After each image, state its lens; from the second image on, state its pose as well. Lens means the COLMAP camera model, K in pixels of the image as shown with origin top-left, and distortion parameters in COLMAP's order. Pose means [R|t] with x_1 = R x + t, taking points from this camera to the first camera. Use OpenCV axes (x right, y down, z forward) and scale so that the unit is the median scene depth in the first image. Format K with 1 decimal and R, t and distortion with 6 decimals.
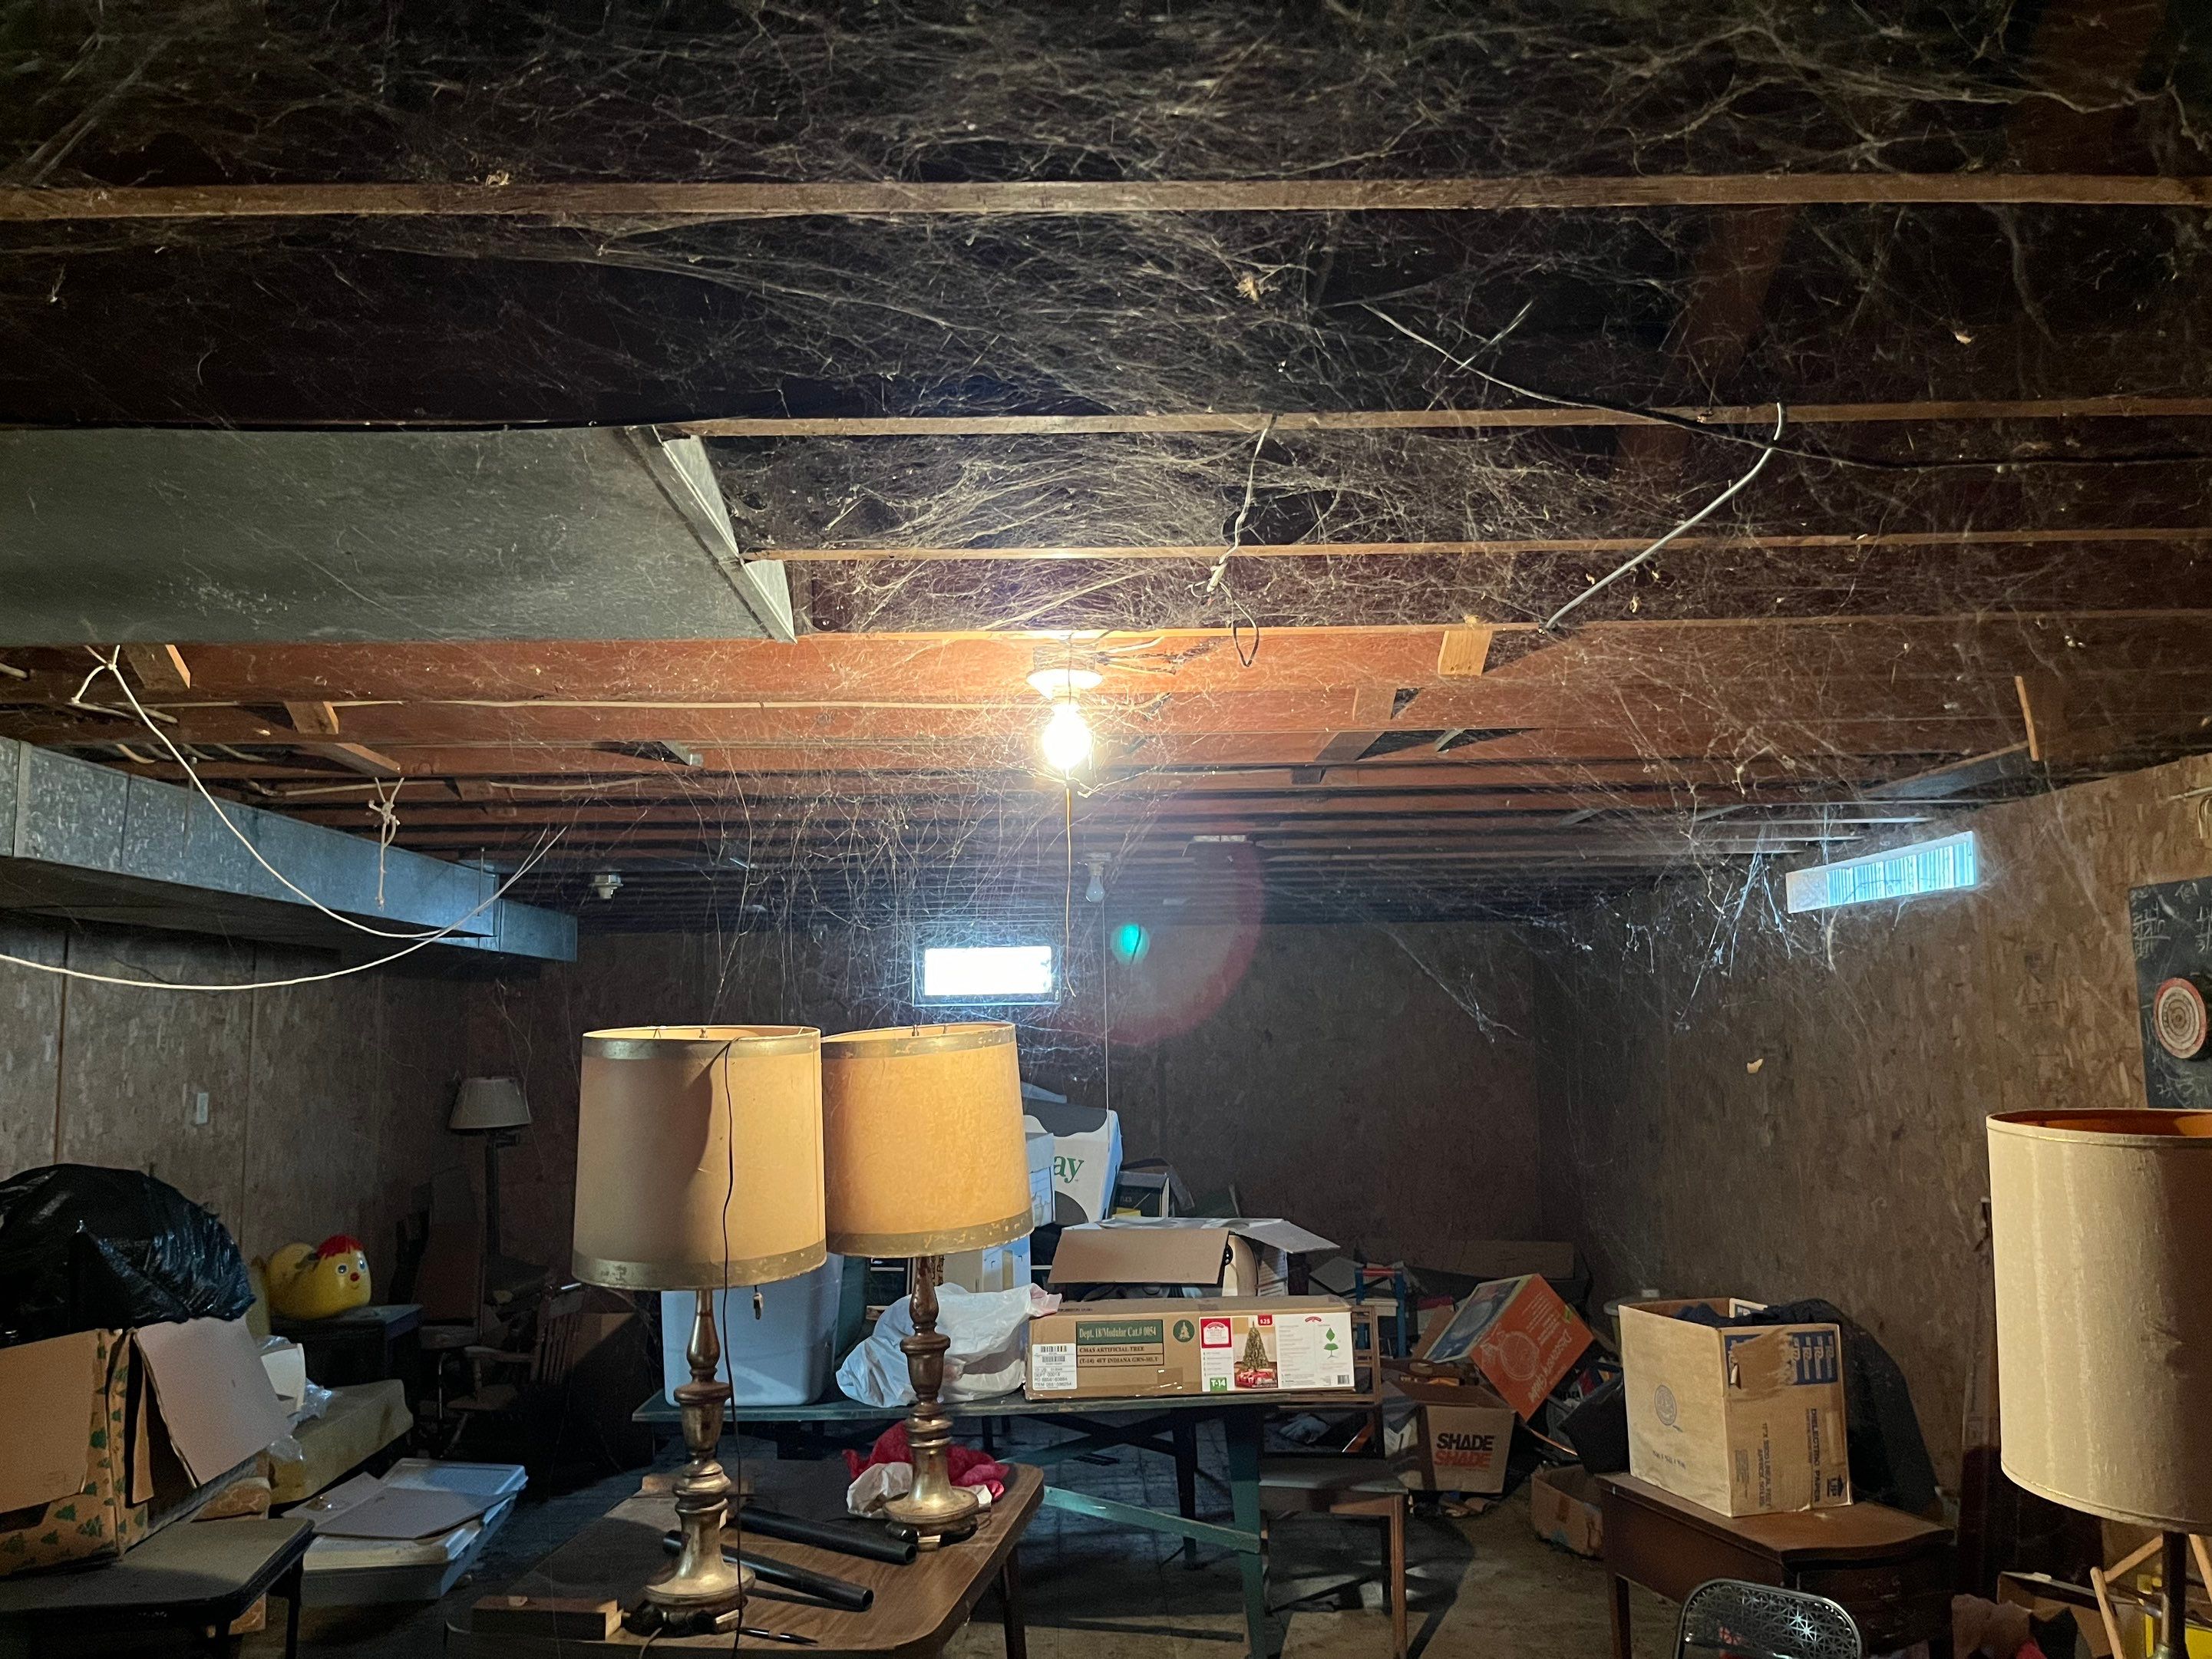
lens RADIAL K [[1707.2, 0, 1091.5], [0, 1707.2, 845.9], [0, 0, 1]] dist [0.057367, -0.073391]
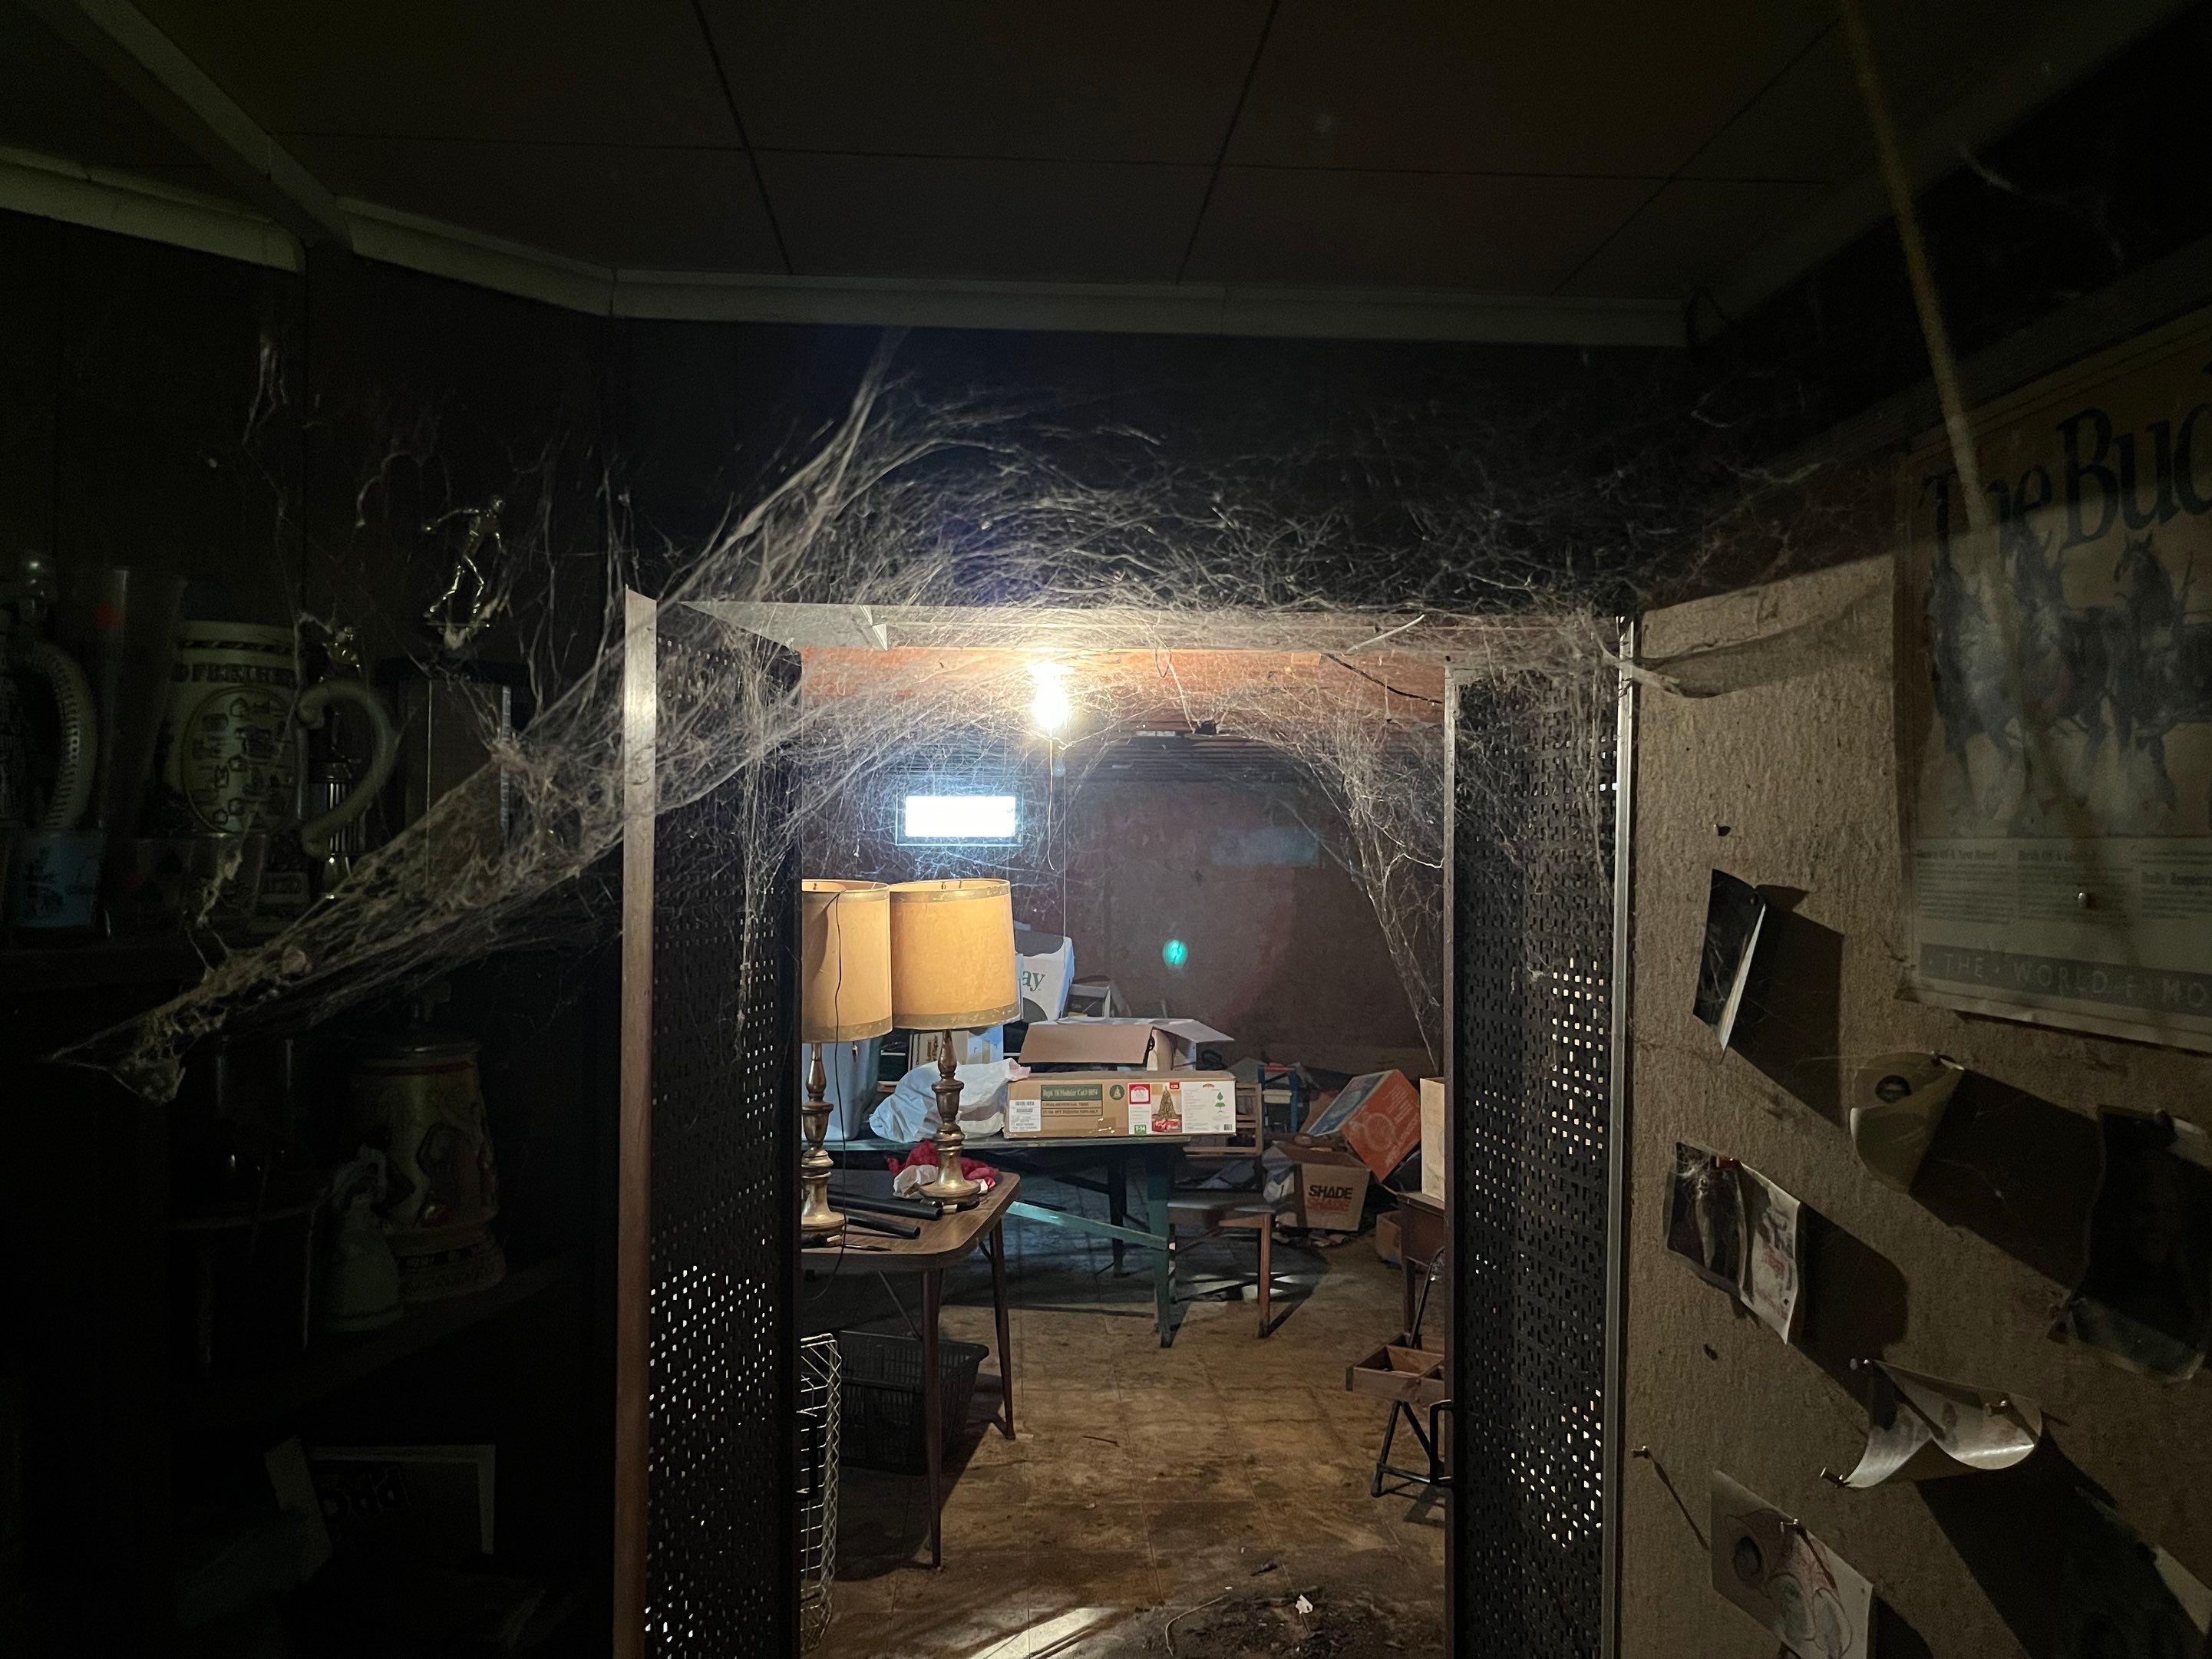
lens RADIAL K [[1707.2, 0, 1112.5], [0, 1707.2, 824.2], [0, 0, 1]] dist [0.057367, -0.073391]
pose [[0.998844, 0.022692, 0.042371, -0.013445], [-0.026390, 0.995694, 0.088866, -0.057329], [-0.040172, -0.089882, 0.995142, -0.348379]]
